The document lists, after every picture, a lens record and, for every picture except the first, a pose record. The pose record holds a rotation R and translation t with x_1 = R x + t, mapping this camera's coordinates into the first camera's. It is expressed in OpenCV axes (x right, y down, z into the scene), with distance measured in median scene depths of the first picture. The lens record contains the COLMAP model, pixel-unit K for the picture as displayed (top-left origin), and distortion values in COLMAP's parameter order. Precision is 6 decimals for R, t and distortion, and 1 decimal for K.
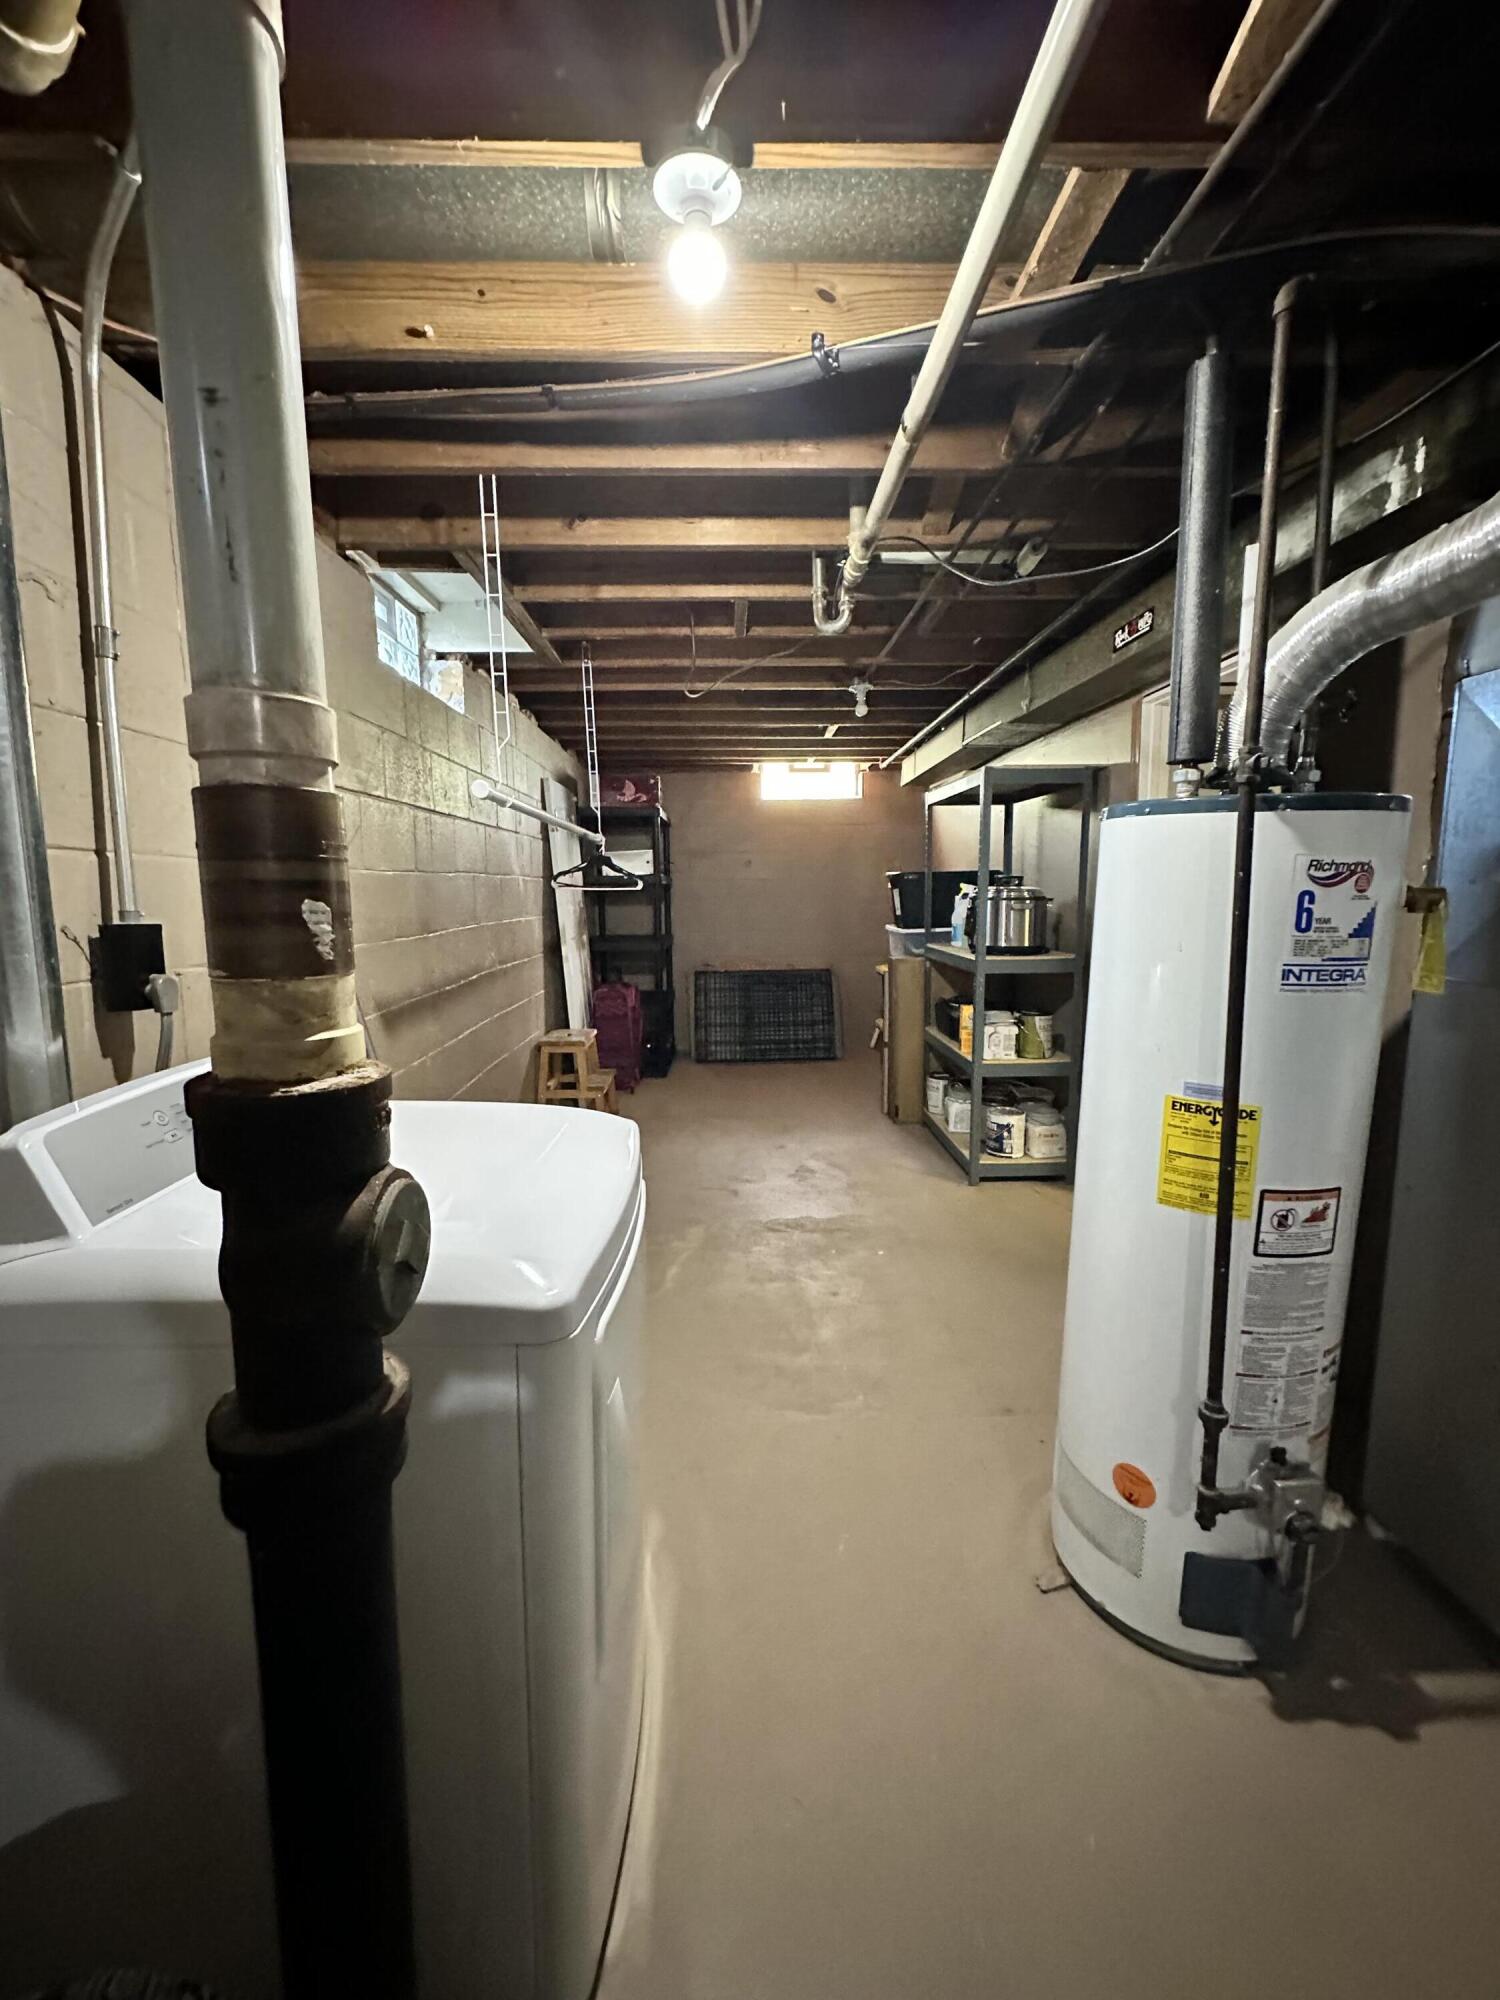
lens RADIAL K [[795.0, 0, 747.5], [0, 795.0, 1000.1], [0, 0, 1]] dist [-0.002355, 0.000540]
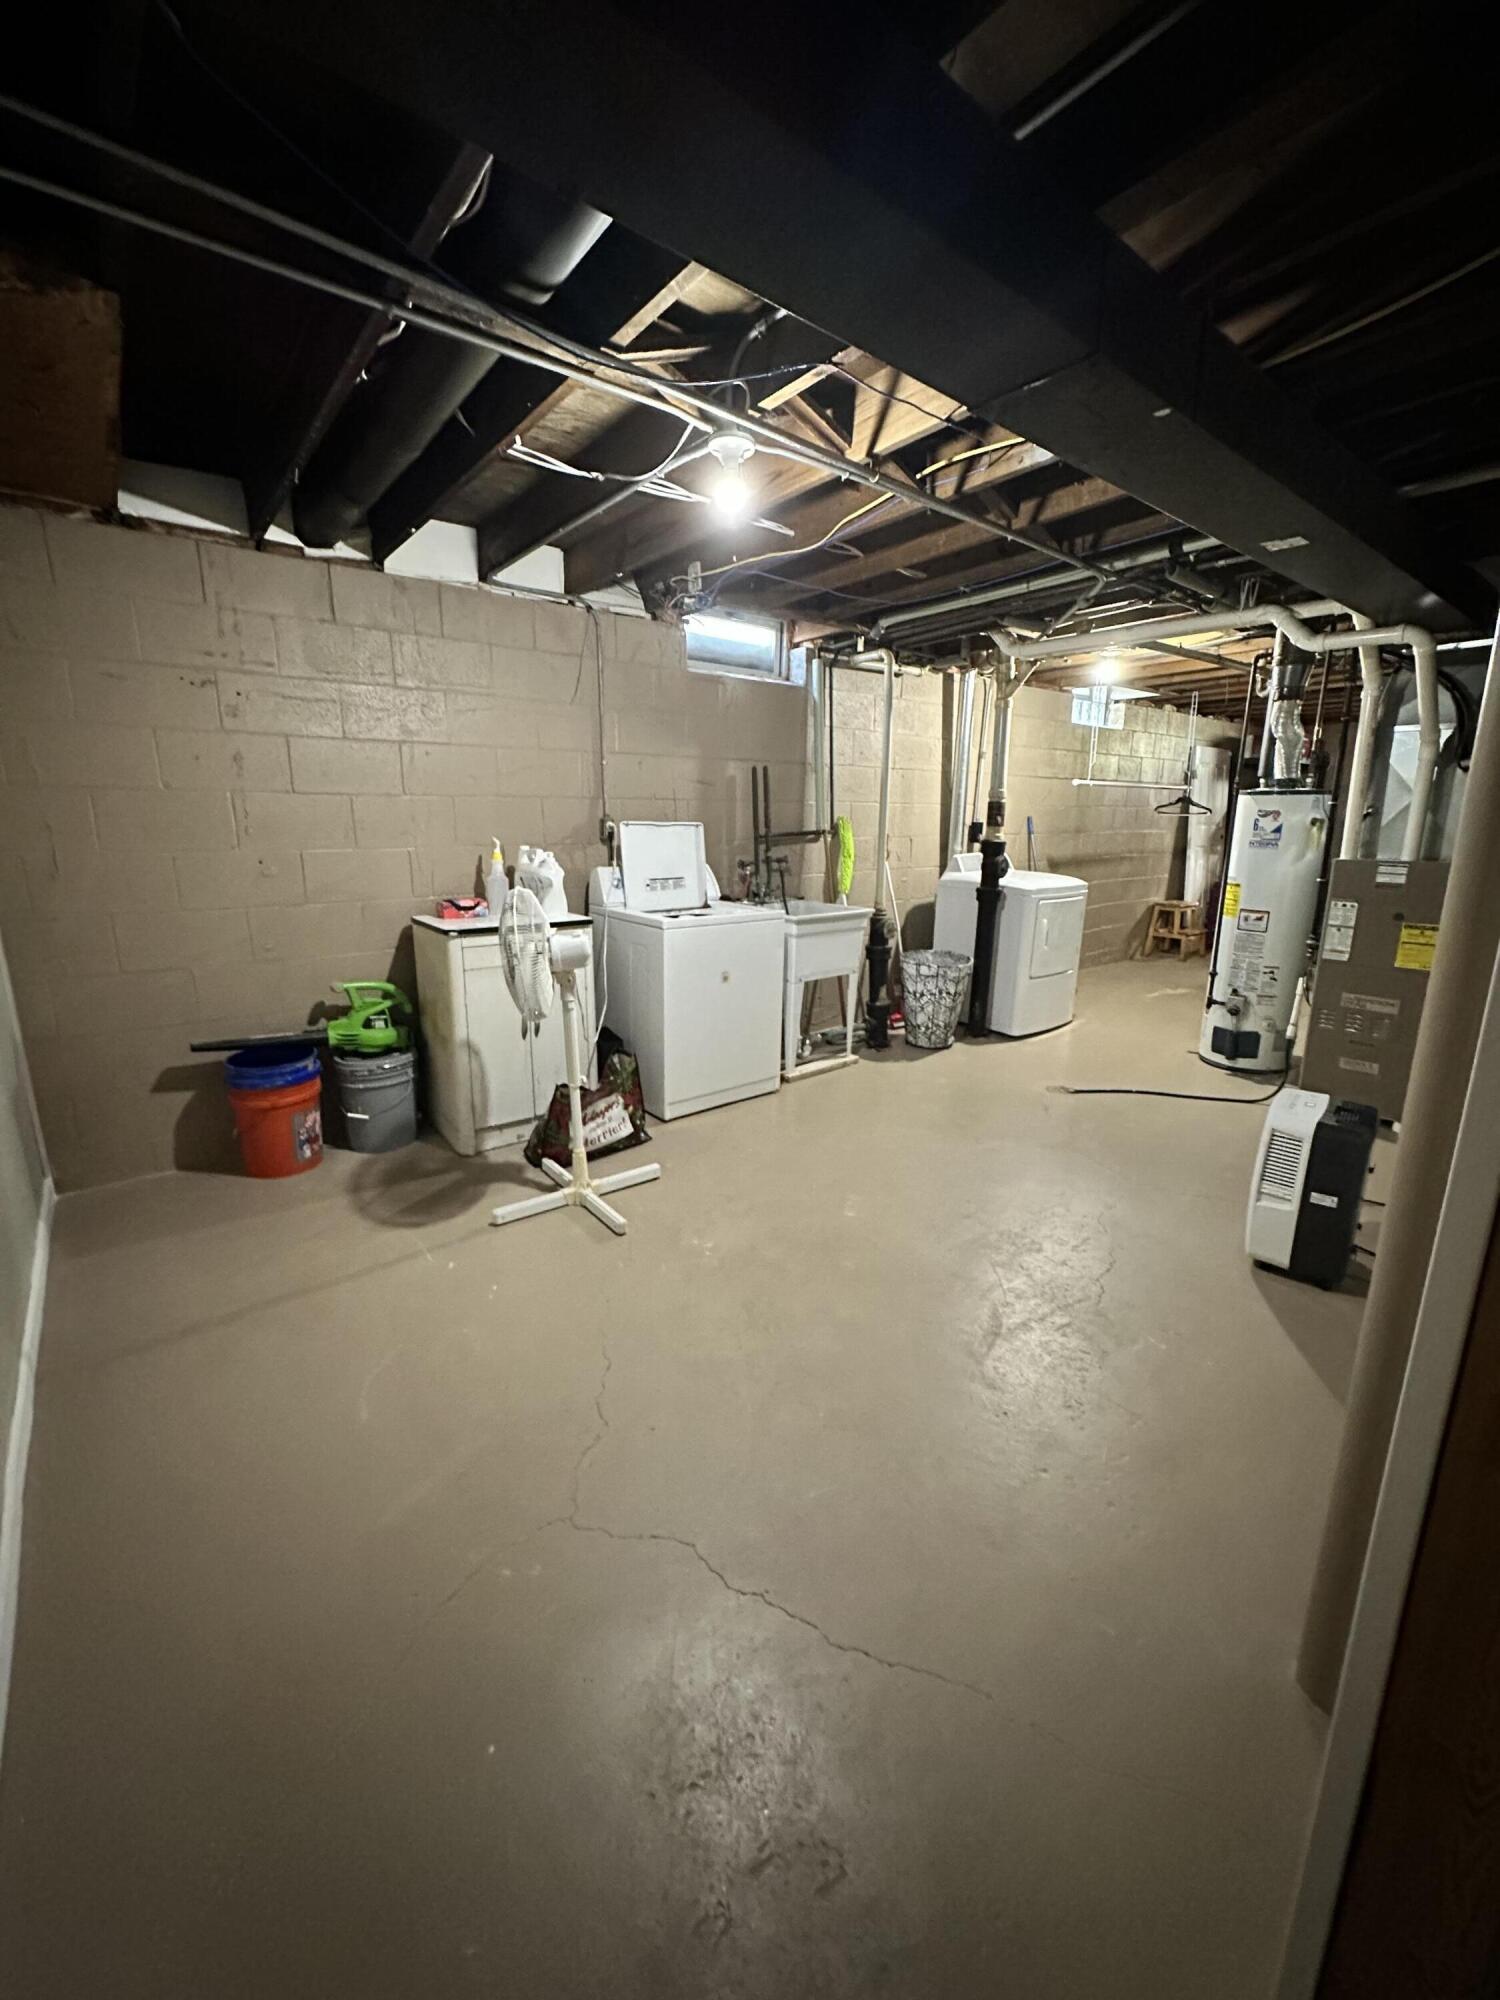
lens RADIAL K [[795.0, 0, 747.5], [0, 795.0, 1000.1], [0, 0, 1]] dist [-0.002355, 0.000540]
pose [[0.602735, 0.193952, -0.774011, 2.068065], [-0.120400, 0.981010, 0.152065, 0.358904], [0.788806, 0.001536, 0.614641, -2.722730]]
